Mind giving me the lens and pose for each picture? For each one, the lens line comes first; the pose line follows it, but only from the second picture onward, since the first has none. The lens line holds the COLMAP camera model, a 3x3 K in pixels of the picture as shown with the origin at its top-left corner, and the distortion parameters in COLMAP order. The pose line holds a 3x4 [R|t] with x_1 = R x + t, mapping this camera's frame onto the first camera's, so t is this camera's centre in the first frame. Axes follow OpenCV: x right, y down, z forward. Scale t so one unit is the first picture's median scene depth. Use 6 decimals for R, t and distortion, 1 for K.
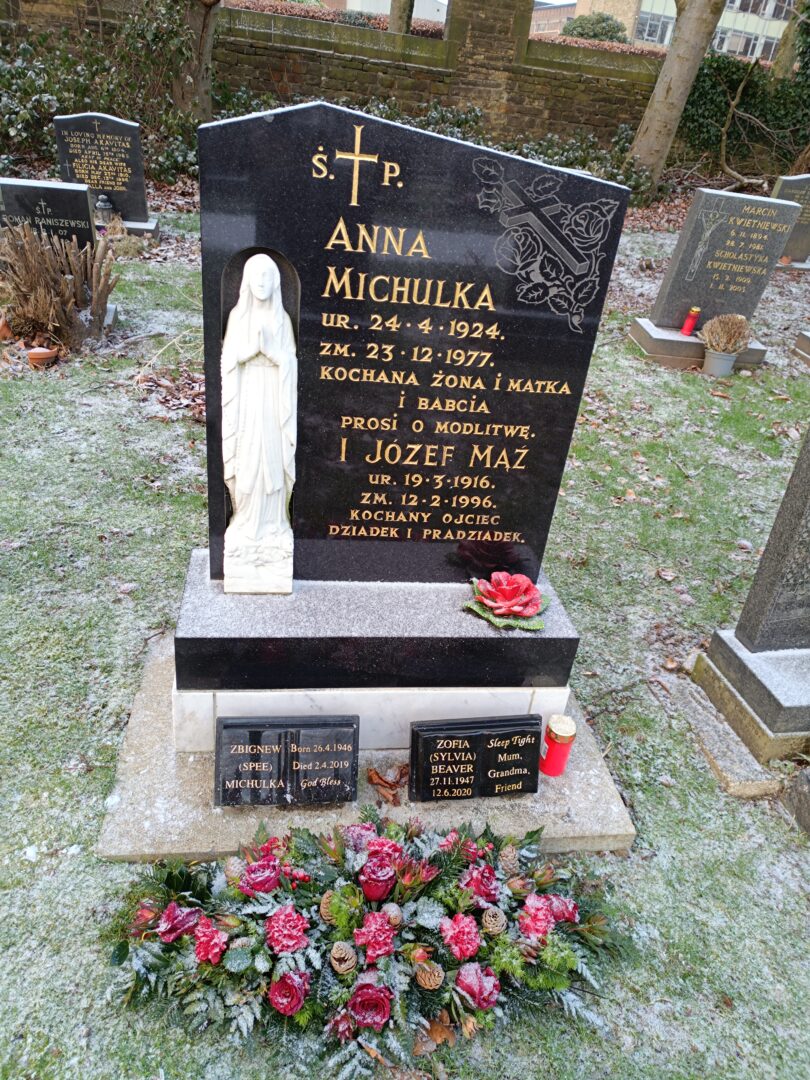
lens RADIAL K [[728.9, 0, 406.9], [0, 728.9, 546.9], [0, 0, 1]] dist [0.009878, -0.009620]
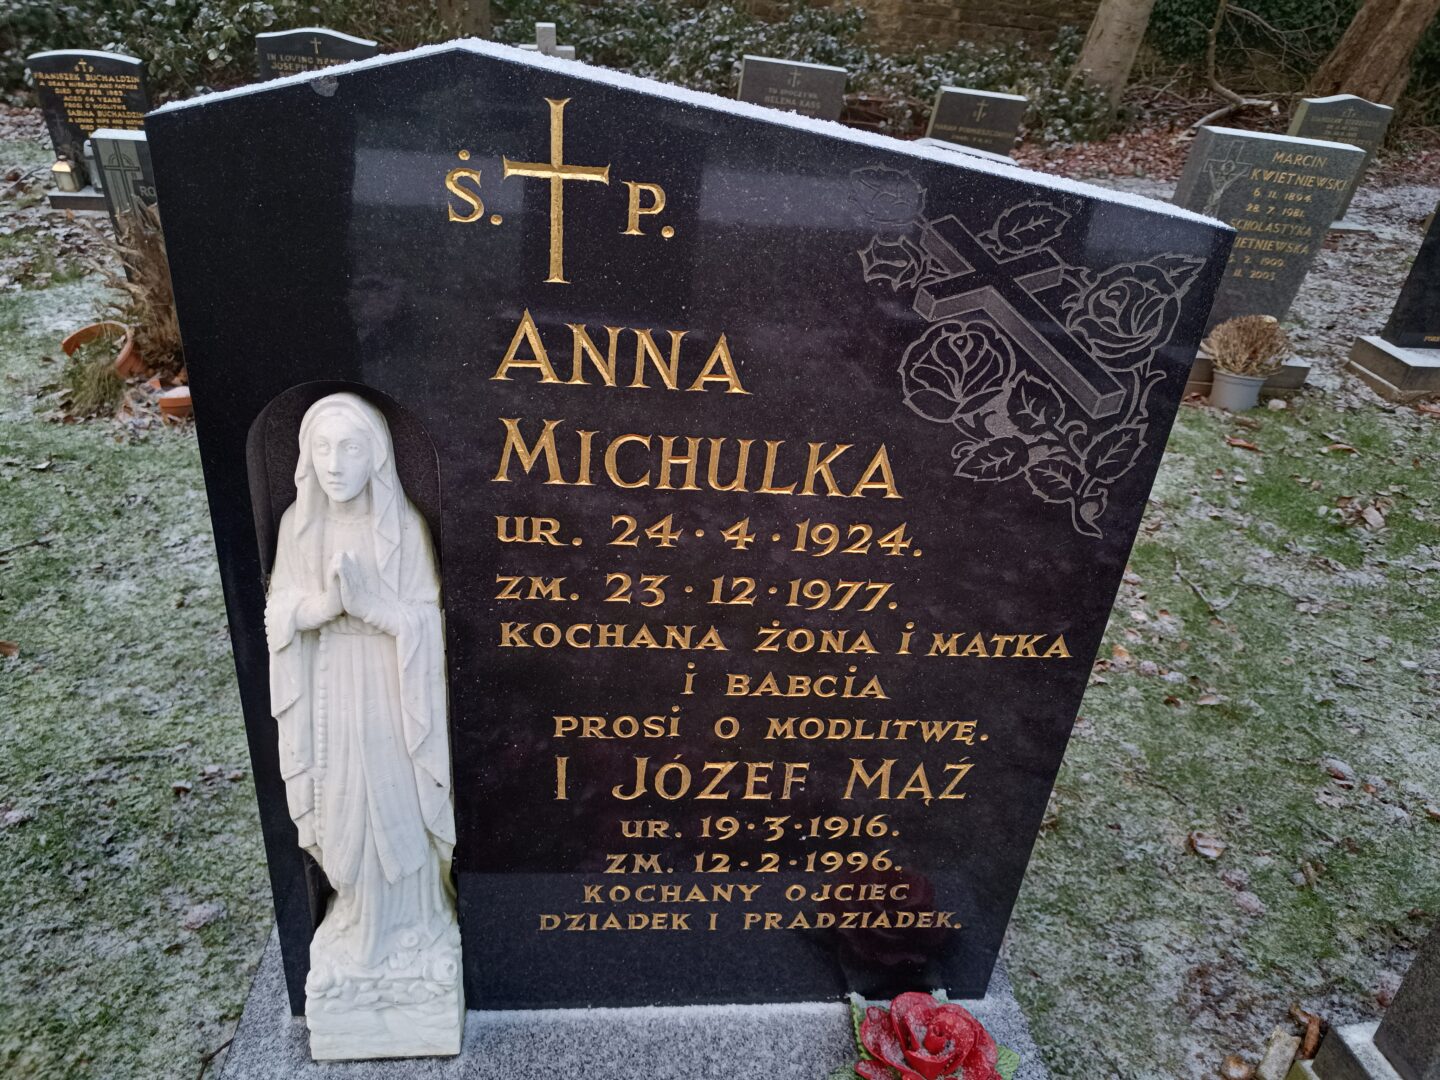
lens RADIAL K [[971.9, 0, 720.0], [0, 971.9, 540.0], [0, 0, 1]] dist [0.009878, -0.009620]
pose [[0.998930, 0.004705, -0.046011, 0.029938], [-0.006575, 0.999154, -0.040586, -0.203424], [0.045781, 0.040845, 0.998116, 0.313268]]
